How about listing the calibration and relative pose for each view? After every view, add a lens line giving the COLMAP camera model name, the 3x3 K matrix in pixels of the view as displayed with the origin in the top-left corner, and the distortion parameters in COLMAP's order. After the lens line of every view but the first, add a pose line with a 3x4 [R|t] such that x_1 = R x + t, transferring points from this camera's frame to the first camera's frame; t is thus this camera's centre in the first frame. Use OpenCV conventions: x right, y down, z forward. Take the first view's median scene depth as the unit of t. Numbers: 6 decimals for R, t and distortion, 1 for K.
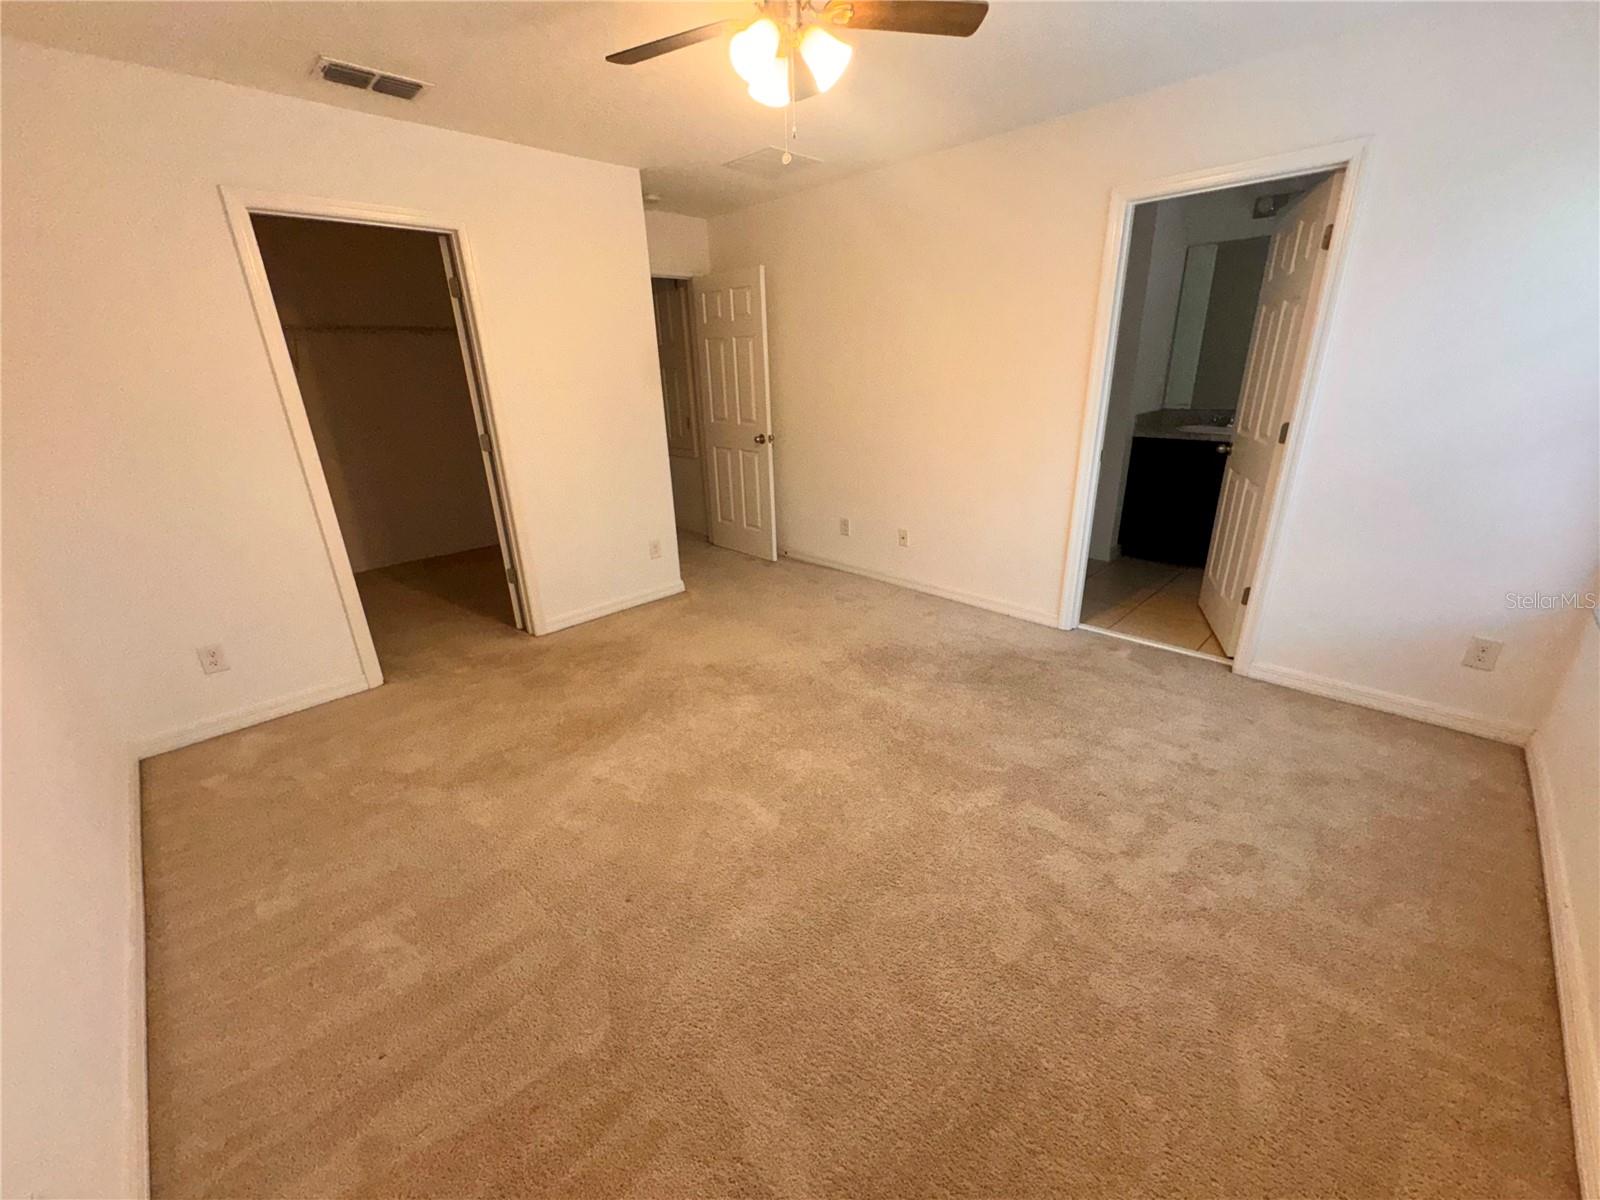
lens RADIAL K [[638.0, 0, 804.5], [0, 638.0, 594.9], [0, 0, 1]] dist [-0.002322, -0.000152]
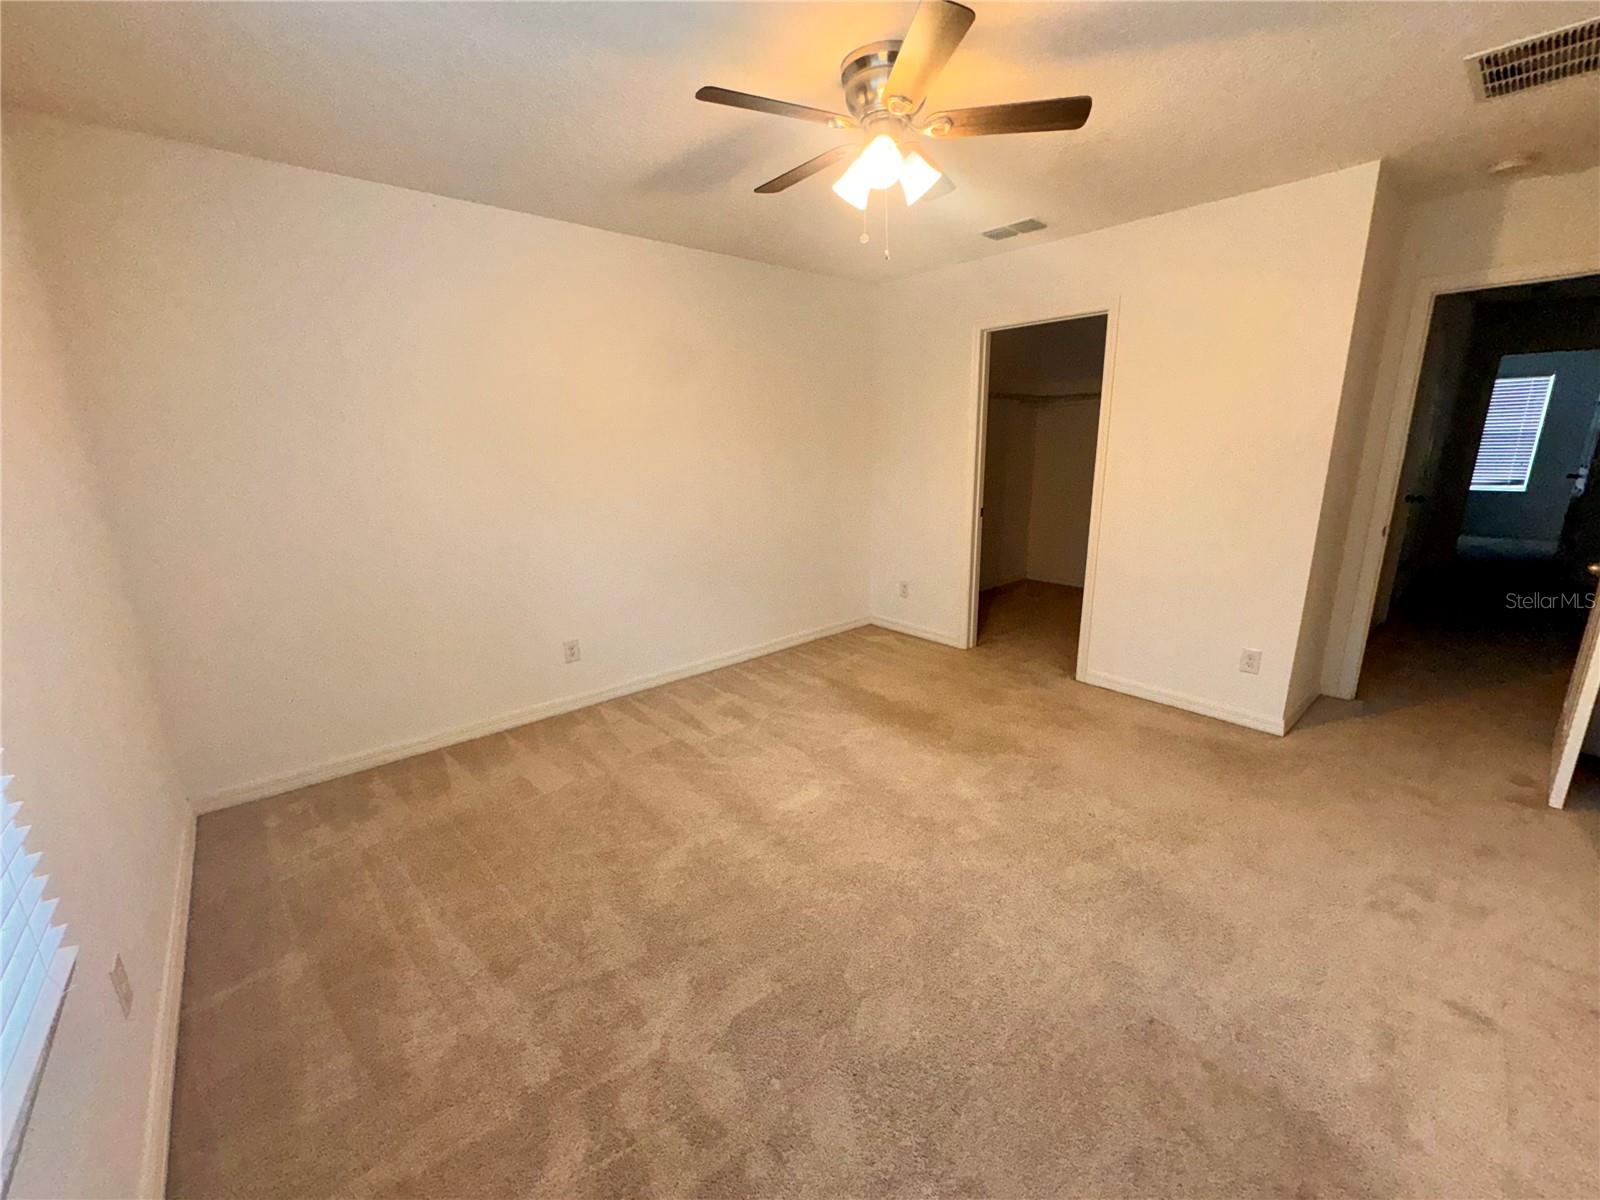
lens RADIAL K [[638.0, 0, 805.9], [0, 638.0, 601.0], [0, 0, 1]] dist [-0.002322, -0.000152]
pose [[-0.064472, 0.273722, -0.959646, 0.675460], [-0.326868, 0.902804, 0.279469, -0.233011], [0.942868, 0.331695, 0.031266, 0.593939]]
